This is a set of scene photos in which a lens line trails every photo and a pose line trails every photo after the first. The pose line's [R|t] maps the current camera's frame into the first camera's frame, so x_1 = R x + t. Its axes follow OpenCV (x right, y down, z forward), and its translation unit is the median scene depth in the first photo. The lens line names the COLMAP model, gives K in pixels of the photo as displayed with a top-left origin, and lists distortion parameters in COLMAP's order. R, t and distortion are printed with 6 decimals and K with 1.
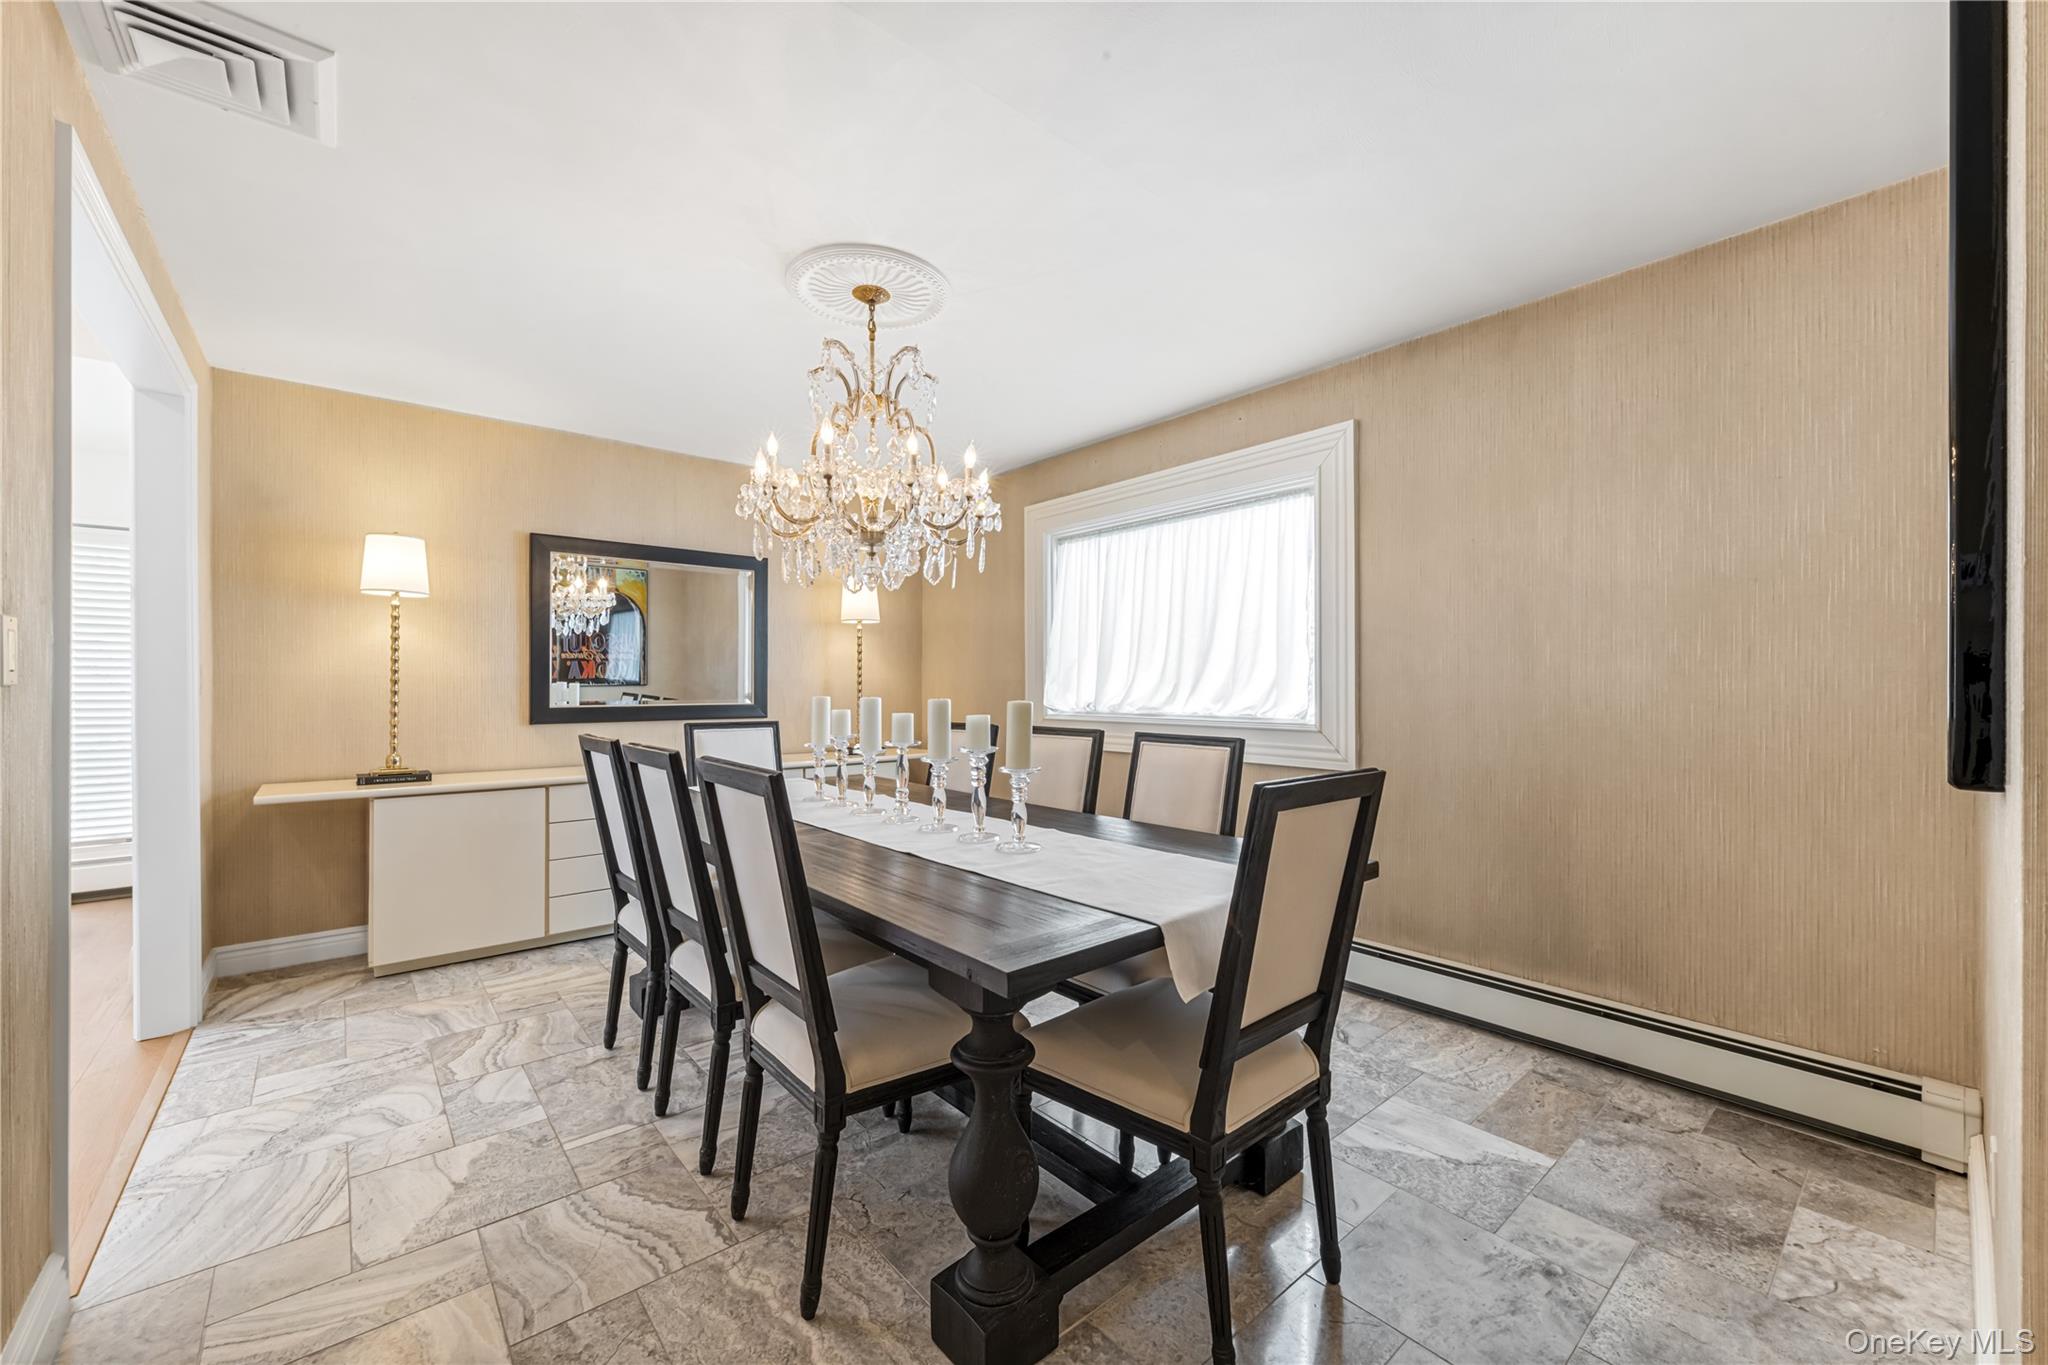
lens RADIAL K [[799.1, 0, 1024.0], [0, 799.1, 682.5], [0, 0, 1]] dist [0.000607, -0.000069]
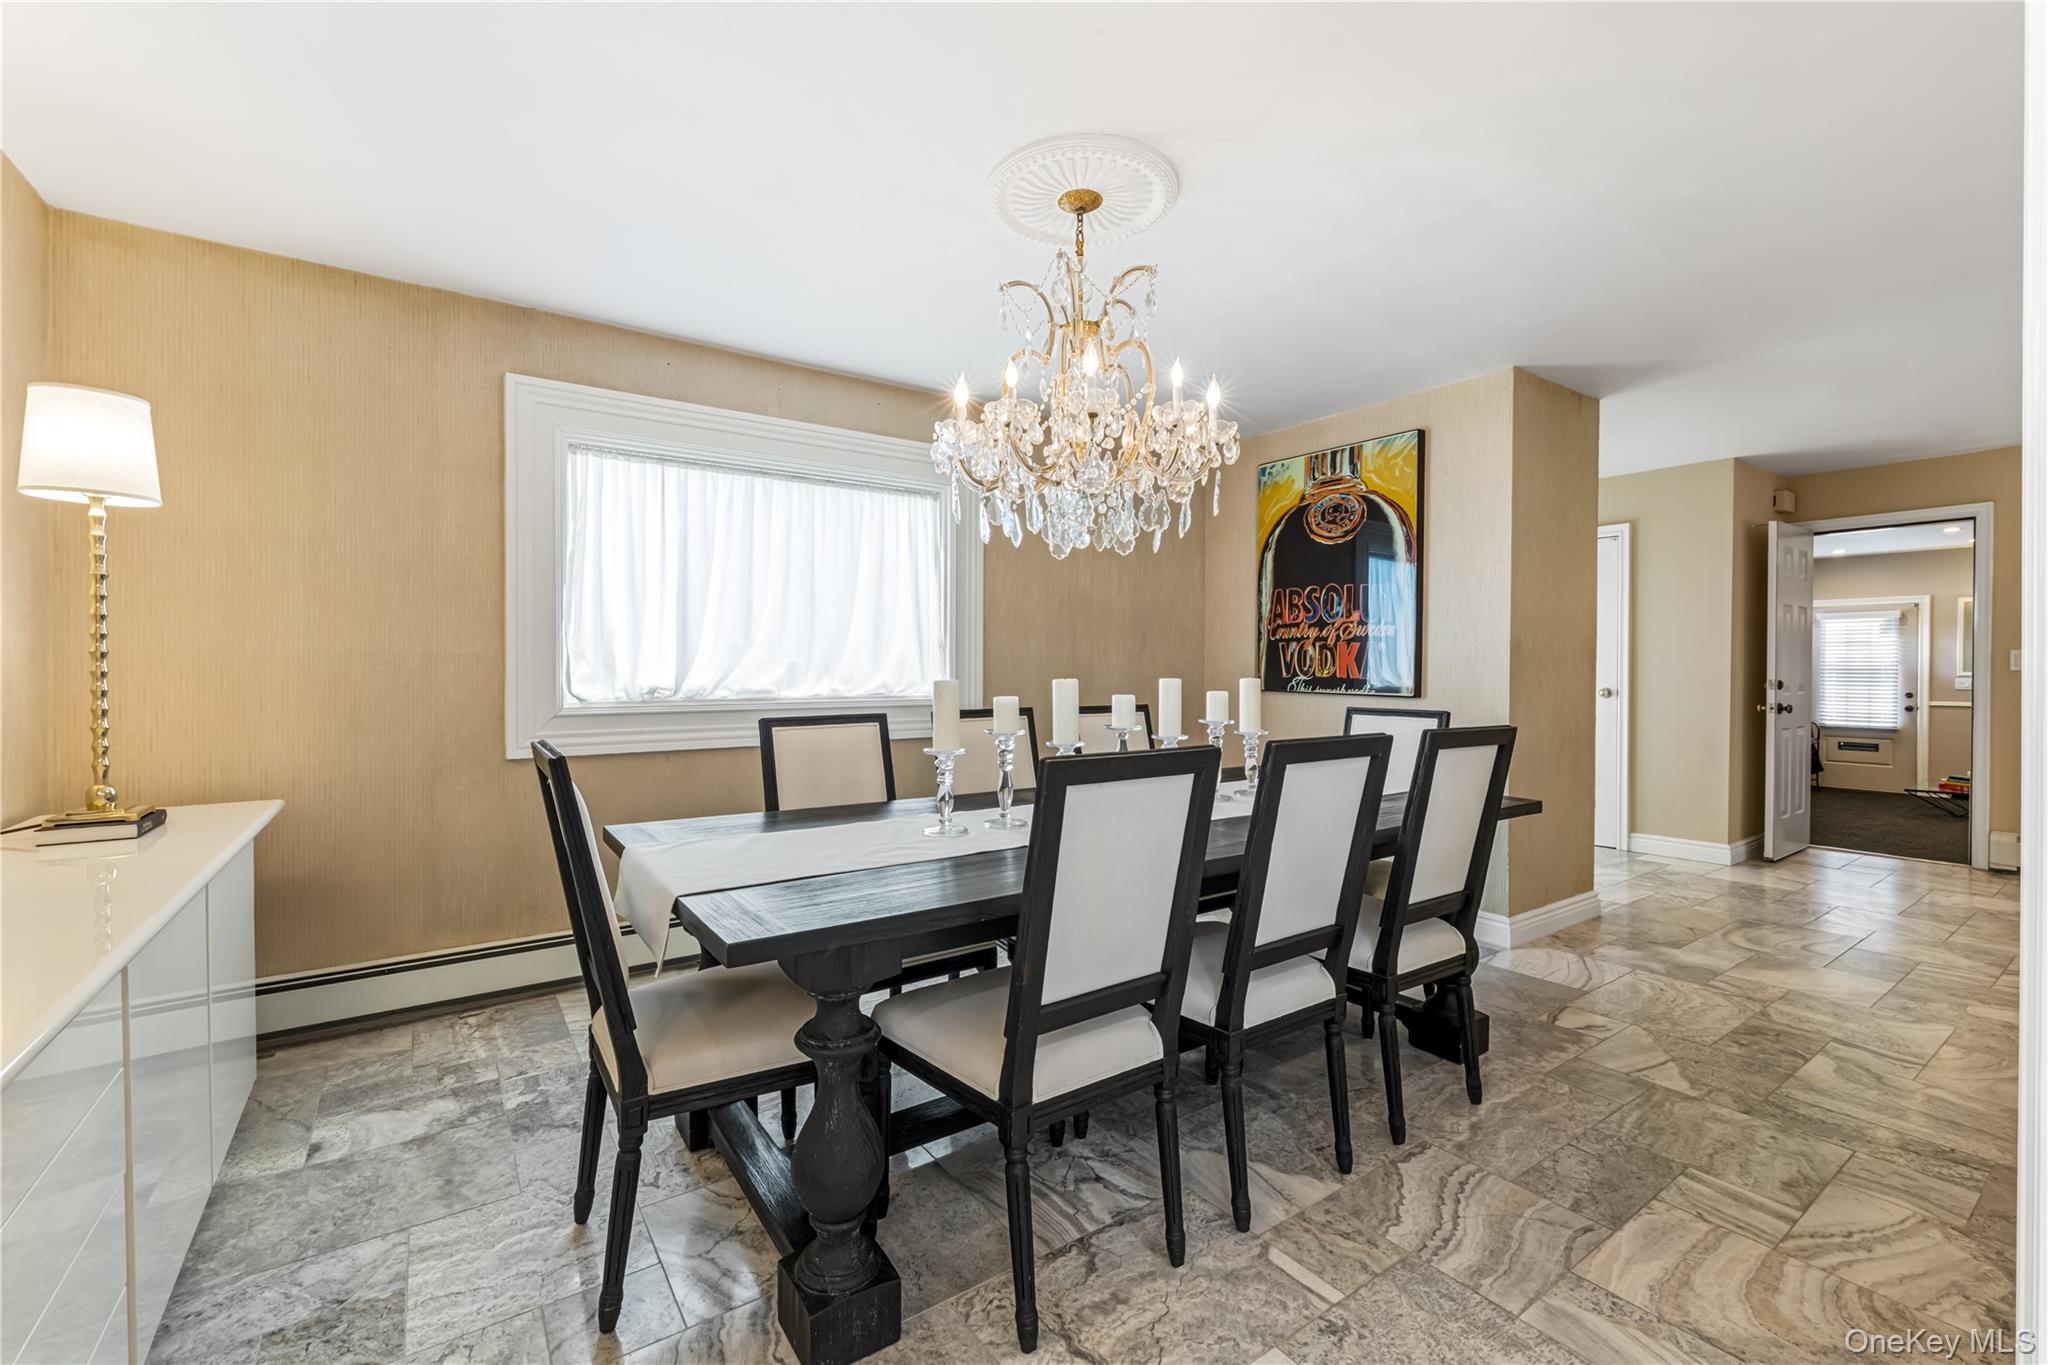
lens RADIAL K [[838.3, 0, 1030.4], [0, 838.3, 675.1], [0, 0, 1]] dist [0.001035, 0.000042]
pose [[0.111669, -0.012431, 0.993668, -1.681741], [-0.009026, 0.999868, 0.013523, 0.000325], [-0.993704, -0.010479, 0.111542, 1.480984]]
